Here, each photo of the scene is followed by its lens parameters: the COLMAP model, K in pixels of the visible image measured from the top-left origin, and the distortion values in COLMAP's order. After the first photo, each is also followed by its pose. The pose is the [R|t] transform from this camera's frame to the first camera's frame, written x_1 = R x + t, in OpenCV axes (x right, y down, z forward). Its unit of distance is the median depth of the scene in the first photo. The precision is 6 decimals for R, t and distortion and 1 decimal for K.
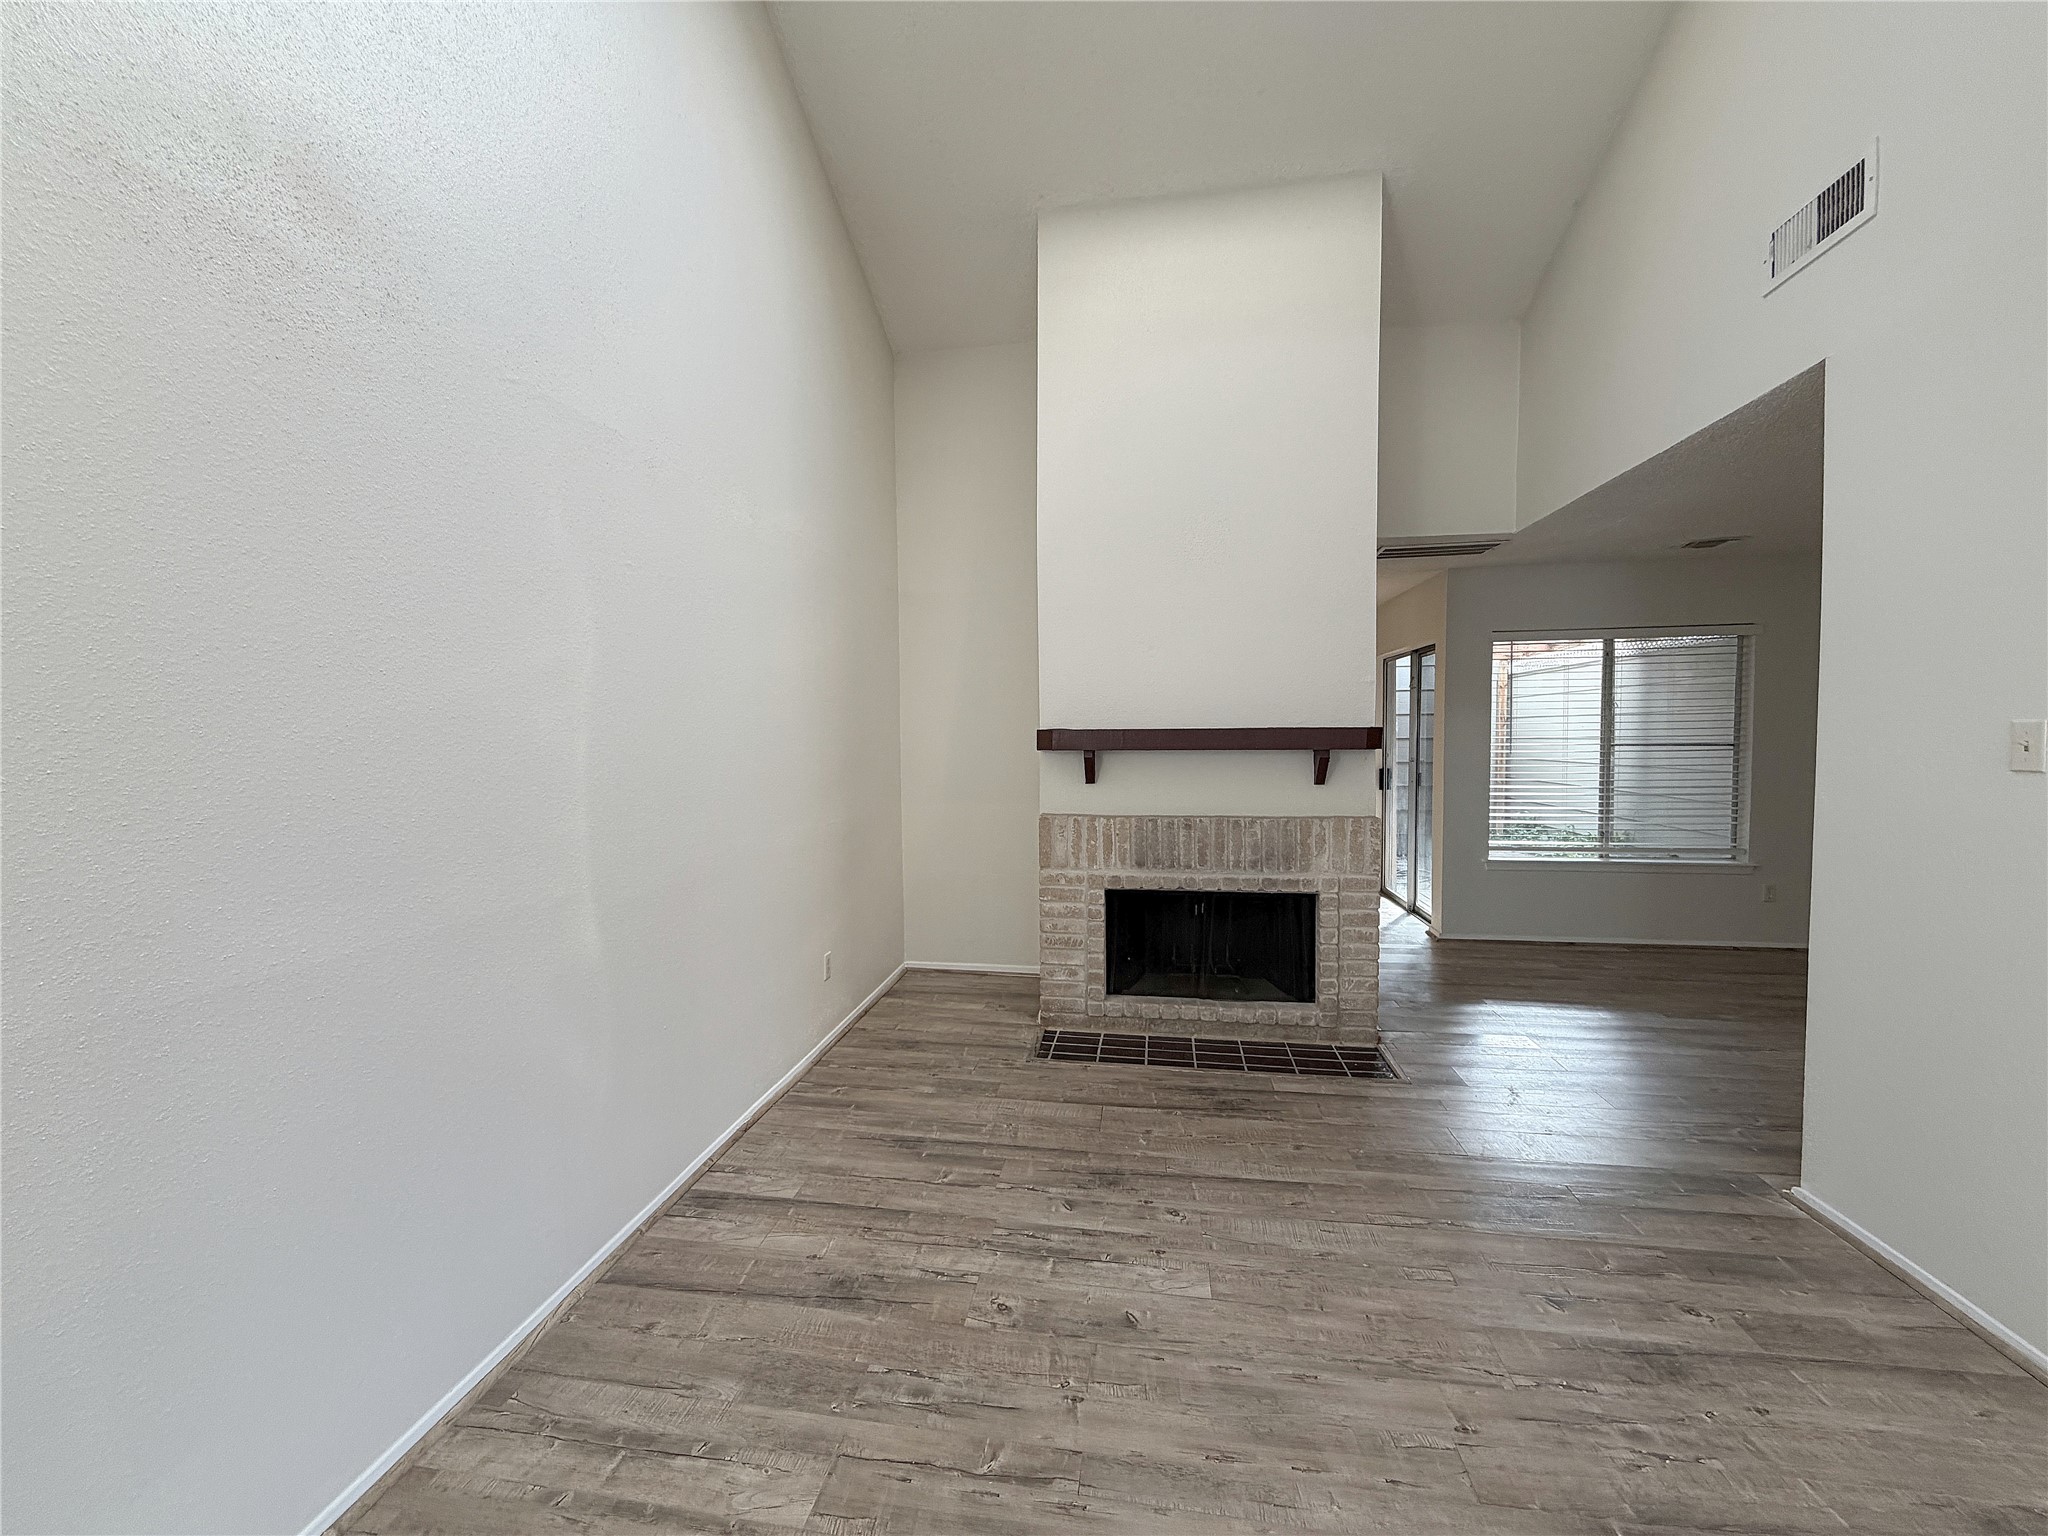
lens RADIAL K [[813.7, 0, 1016.9], [0, 813.7, 770.5], [0, 0, 1]] dist [-0.000364, 0.000271]
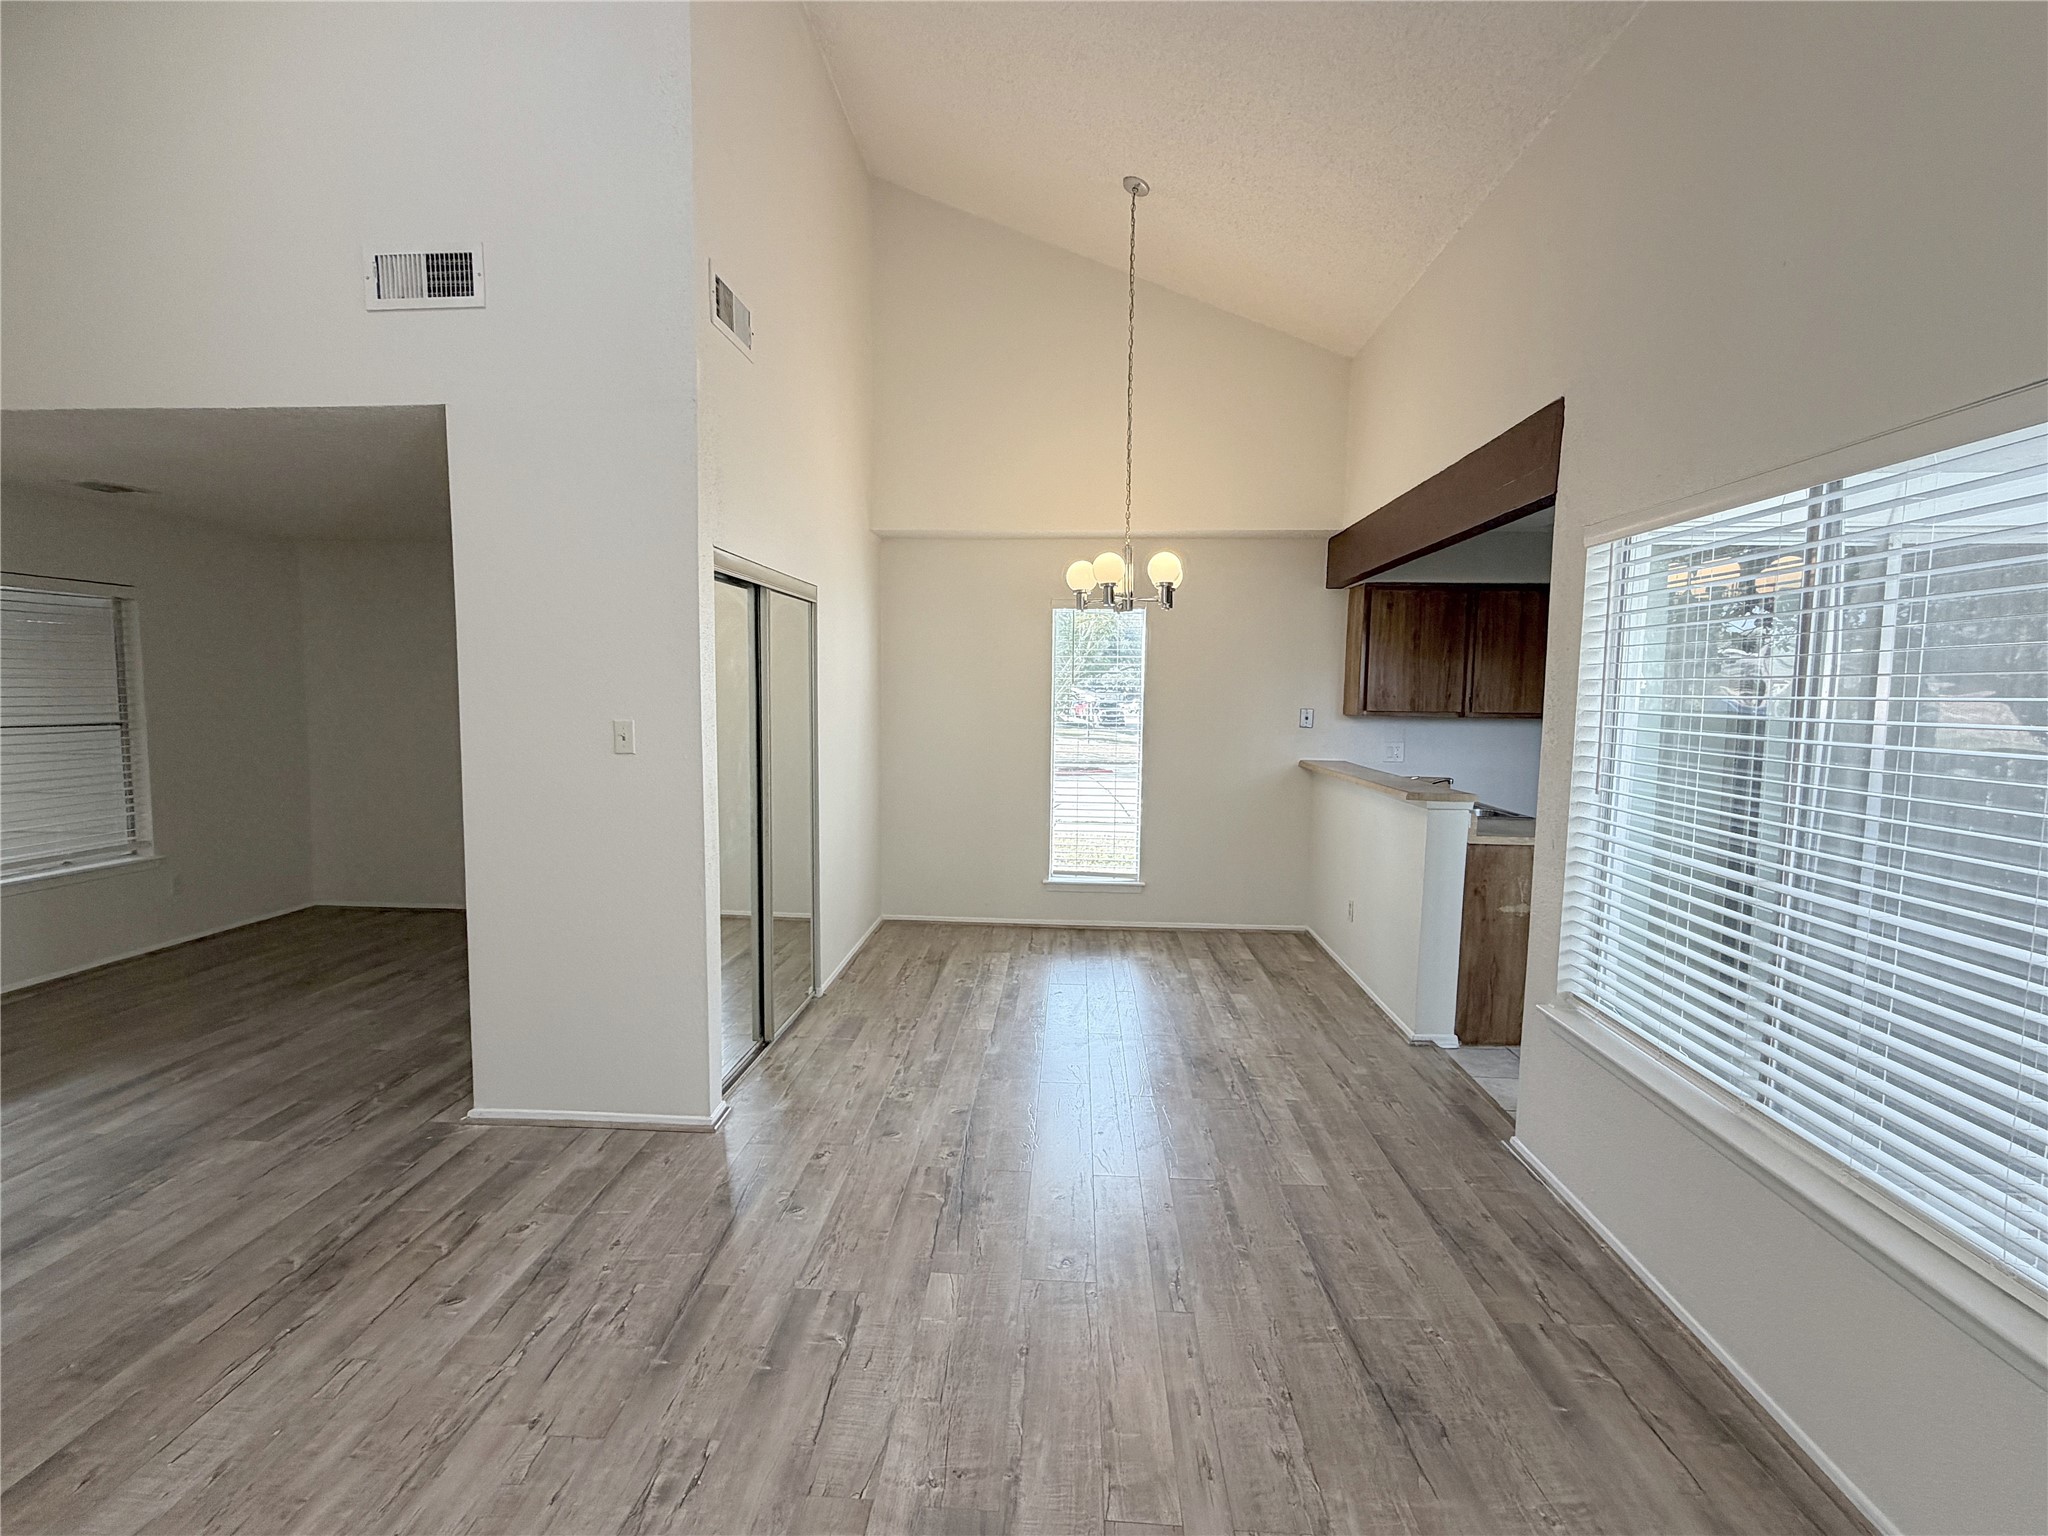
lens RADIAL K [[929.8, 0, 1016.1], [0, 929.8, 770.0], [0, 0, 1]] dist [0.002274, -0.000826]
pose [[-0.099007, -0.073440, 0.992373, -0.343562], [0.034184, 0.996433, 0.077151, -0.046506], [-0.994499, 0.041562, -0.096143, 0.261376]]
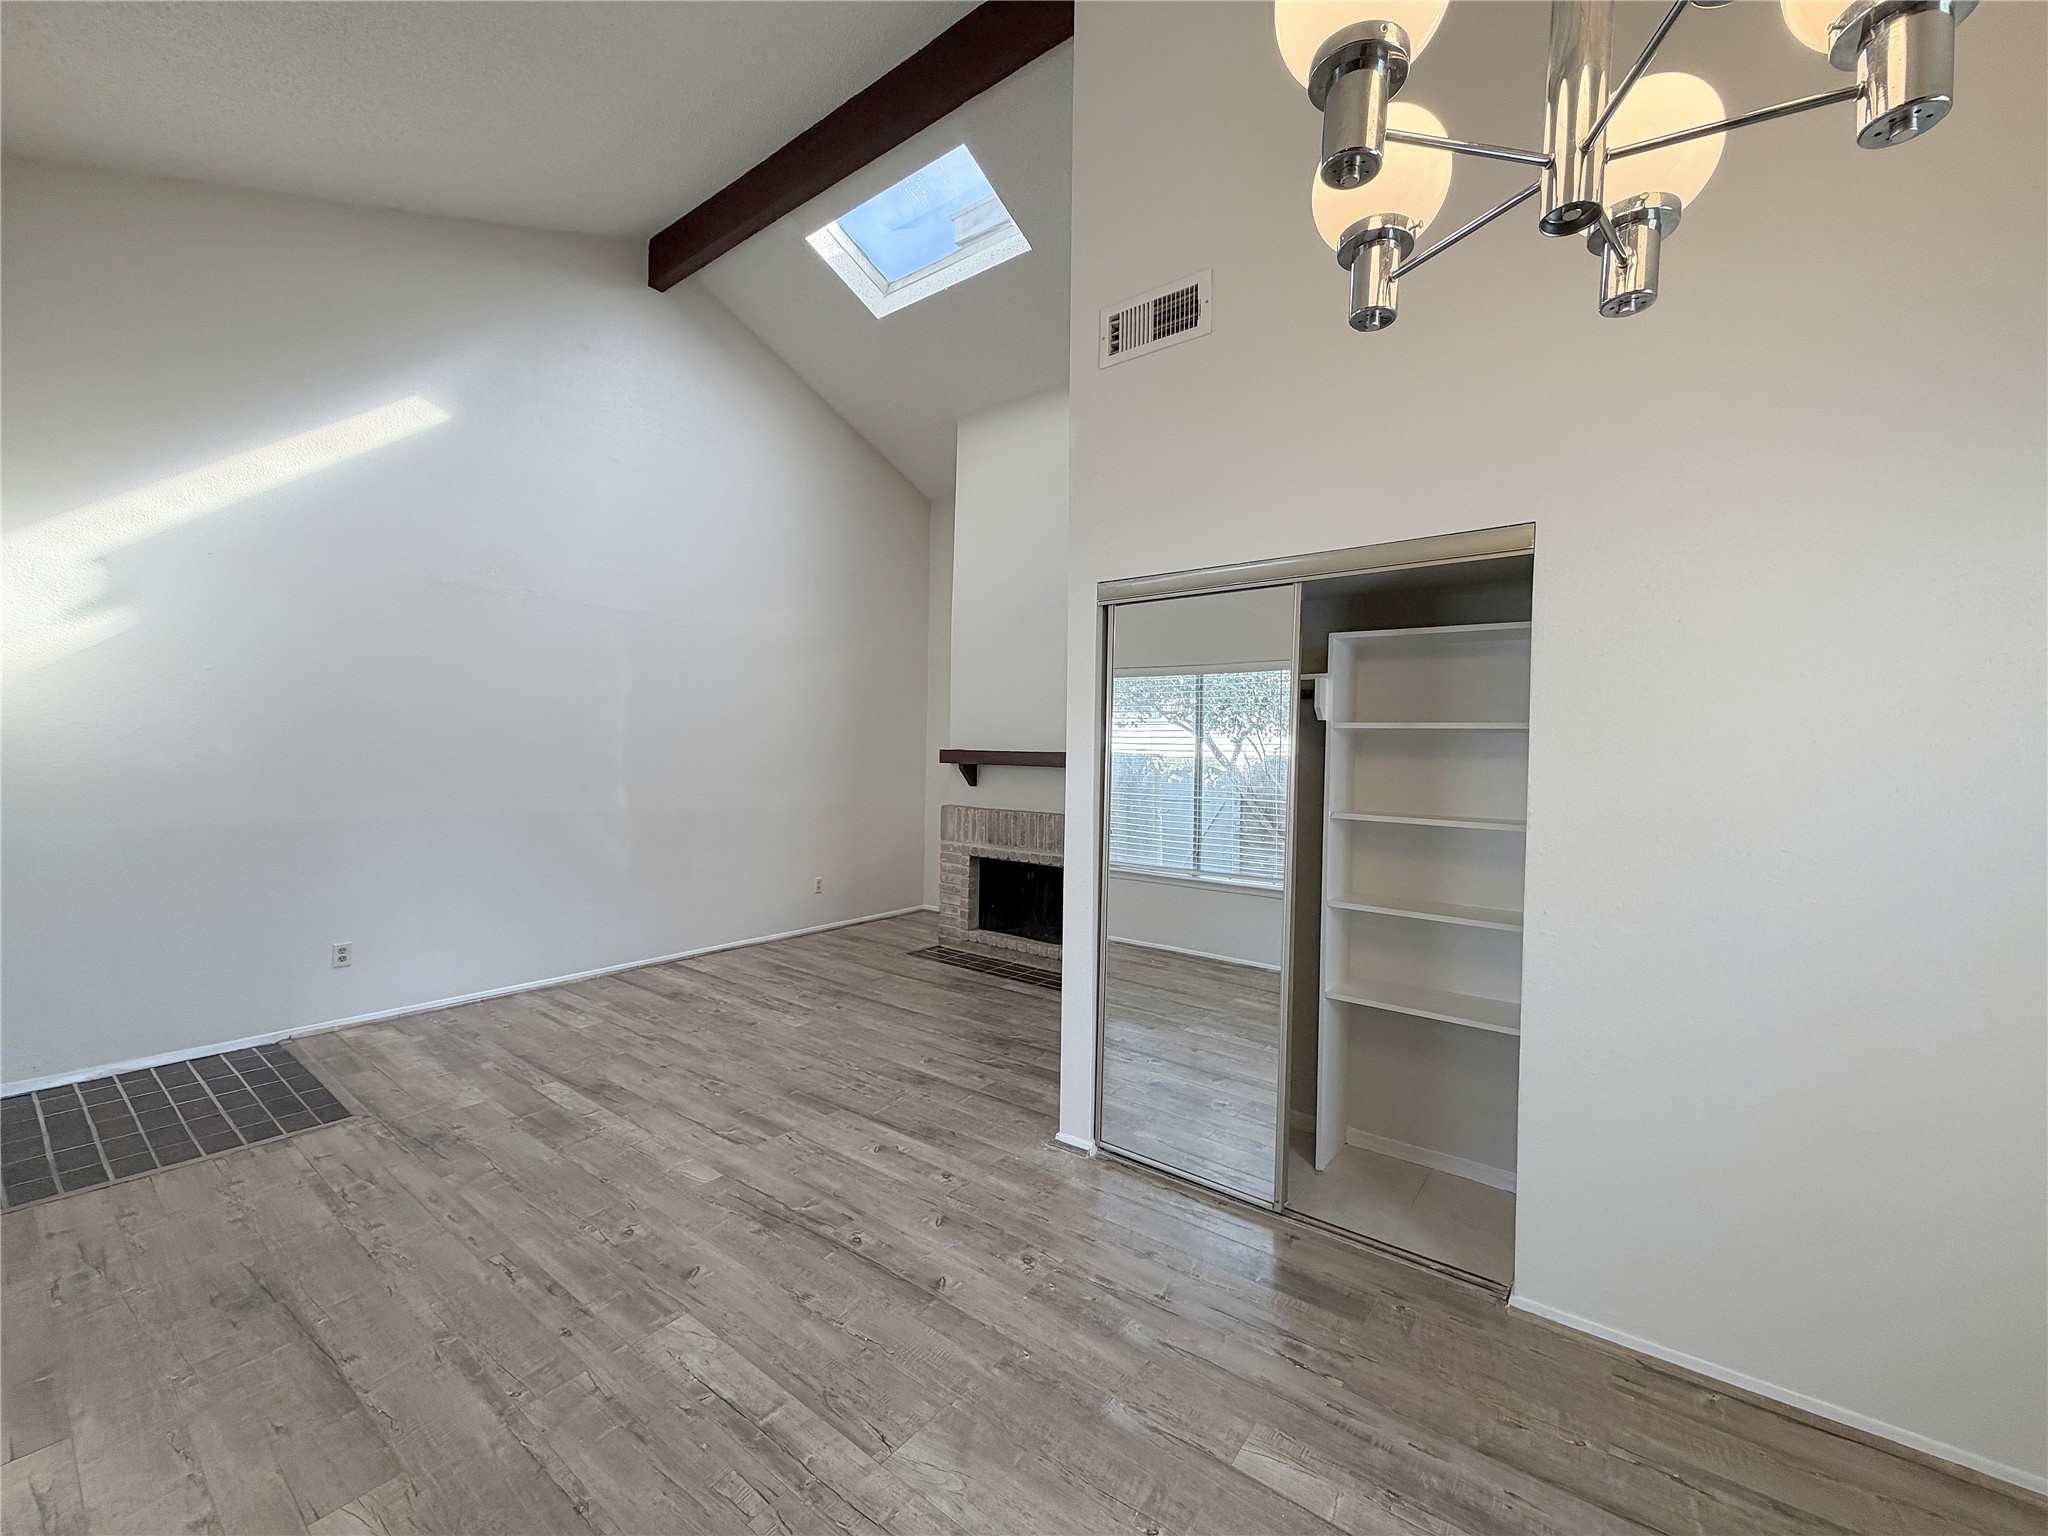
lens RADIAL K [[813.7, 0, 1014.6], [0, 813.7, 768.7], [0, 0, 1]] dist [-0.000364, 0.000271]
pose [[0.880549, 0.037143, -0.472497, 1.138068], [-0.051449, 0.998524, -0.017385, 0.008078], [0.471154, 0.039618, 0.881161, -0.382801]]
